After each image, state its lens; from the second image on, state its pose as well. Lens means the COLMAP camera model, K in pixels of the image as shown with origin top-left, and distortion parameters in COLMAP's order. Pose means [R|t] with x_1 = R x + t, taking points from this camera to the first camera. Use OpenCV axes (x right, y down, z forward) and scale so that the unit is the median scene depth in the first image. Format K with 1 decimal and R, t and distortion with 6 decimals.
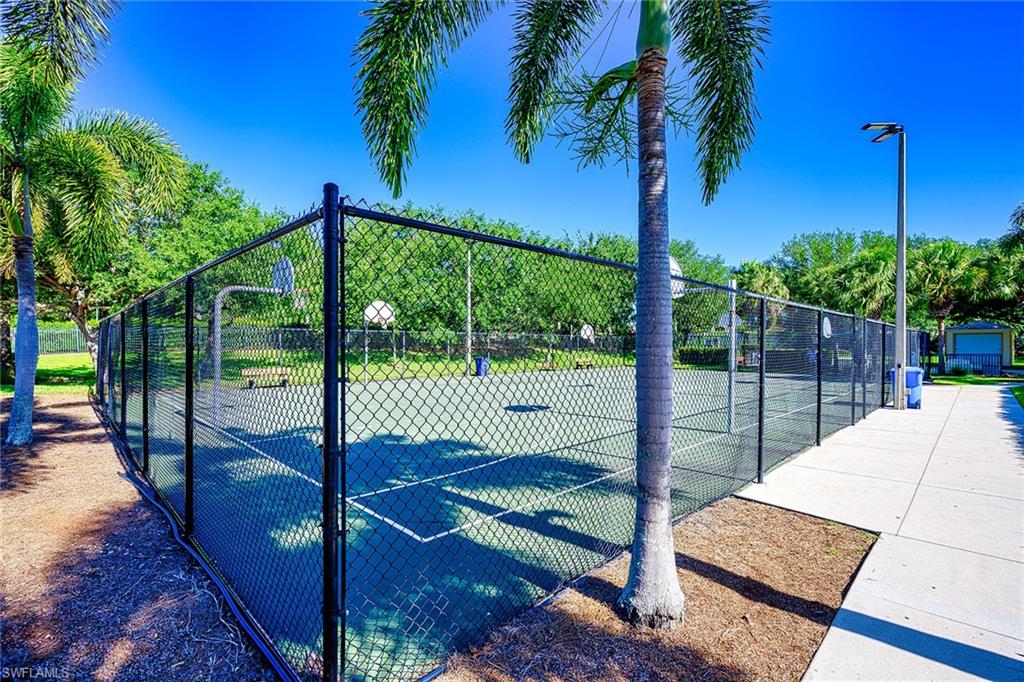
lens RADIAL K [[478.4, 0, 513.1], [0, 478.4, 344.1], [0, 0, 1]] dist [-0.003380, -0.000486]
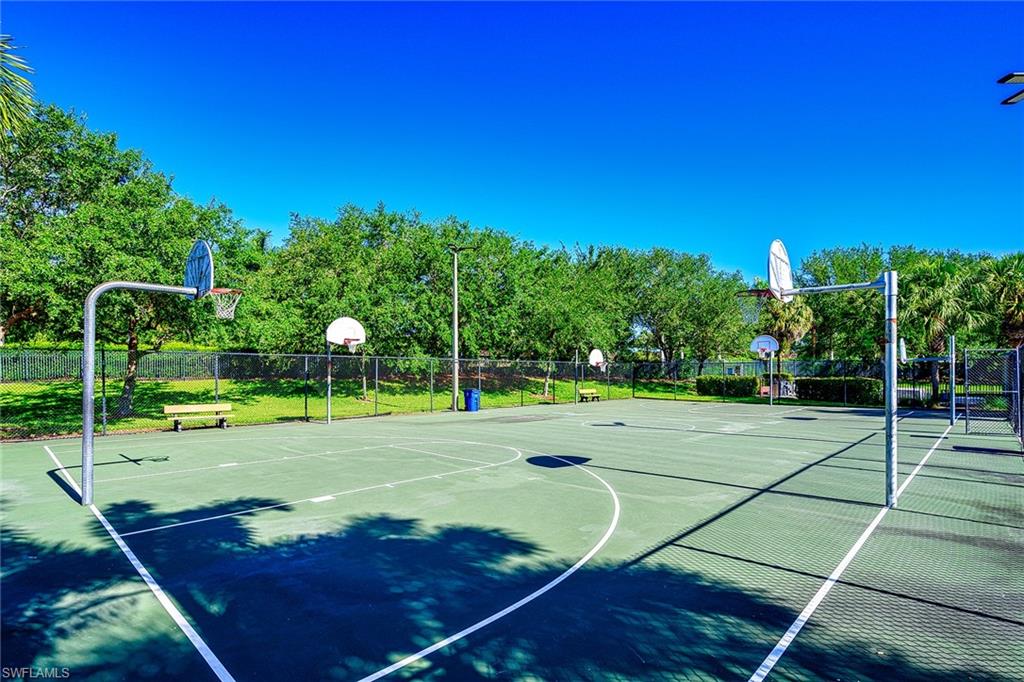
lens RADIAL K [[478.4, 0, 497.2], [0, 478.4, 374.3], [0, 0, 1]] dist [-0.003380, -0.000486]
pose [[0.999366, -0.002609, 0.035515, -0.047583], [0.002641, 0.999996, -0.000851, 0.003471], [-0.035513, 0.000944, 0.999369, 0.164211]]
